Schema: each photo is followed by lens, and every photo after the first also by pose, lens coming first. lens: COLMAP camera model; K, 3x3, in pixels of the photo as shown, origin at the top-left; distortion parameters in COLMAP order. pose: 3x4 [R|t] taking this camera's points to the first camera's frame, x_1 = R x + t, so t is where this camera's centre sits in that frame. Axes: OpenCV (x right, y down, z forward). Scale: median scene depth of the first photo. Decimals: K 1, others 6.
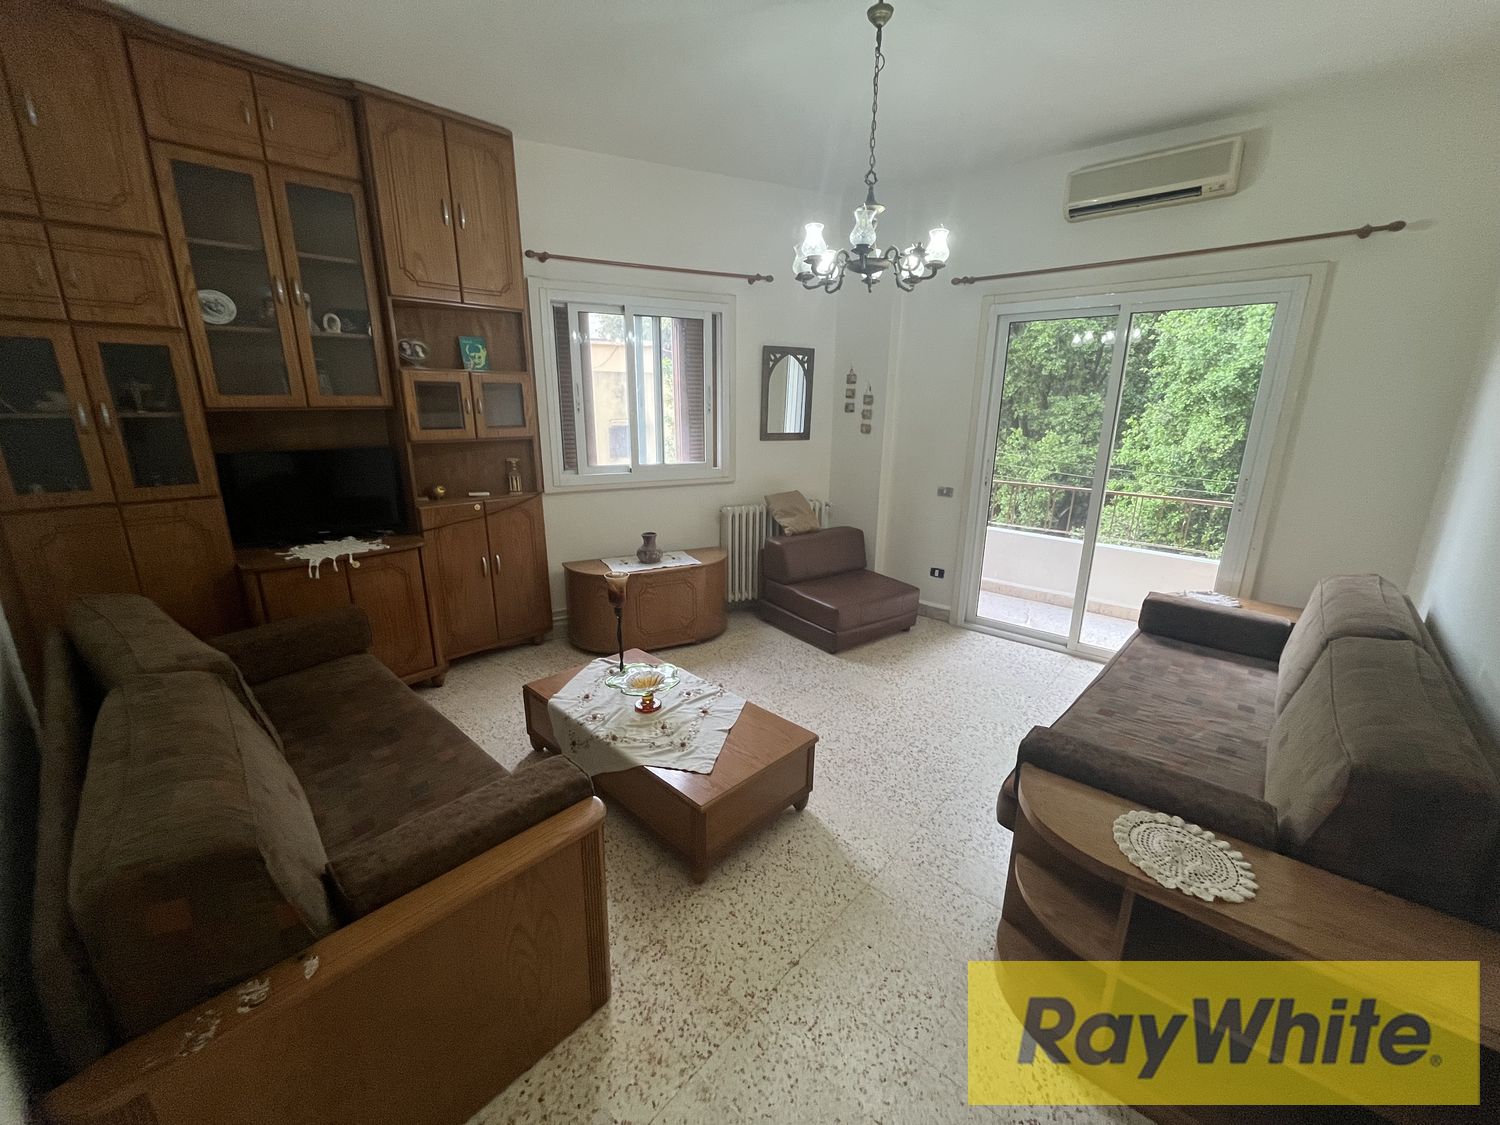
lens RADIAL K [[605.6, 0, 749.3], [0, 605.6, 562.9], [0, 0, 1]] dist [-0.001296, 0.000397]
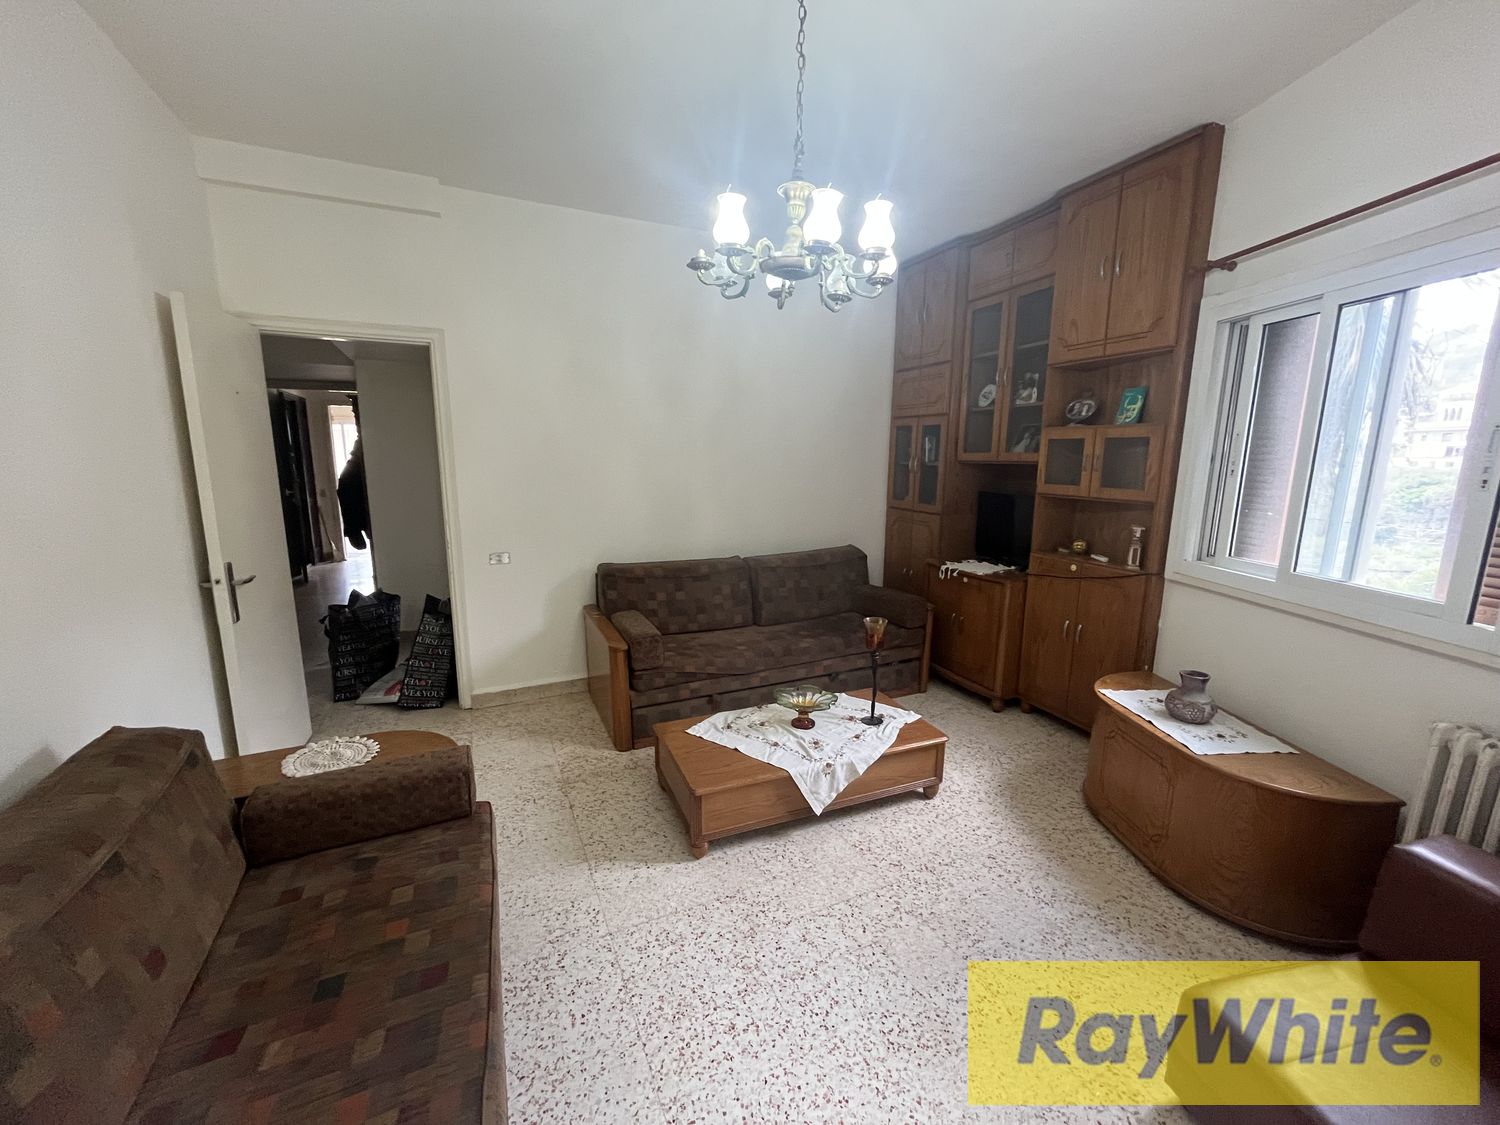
lens RADIAL K [[605.6, 0, 749.5], [0, 605.6, 565.0], [0, 0, 1]] dist [-0.001296, 0.000397]
pose [[-0.398135, 0.158725, -0.903490, 0.661305], [-0.247352, 0.929860, 0.272357, -0.249450], [0.883349, 0.331914, -0.330949, 0.943795]]
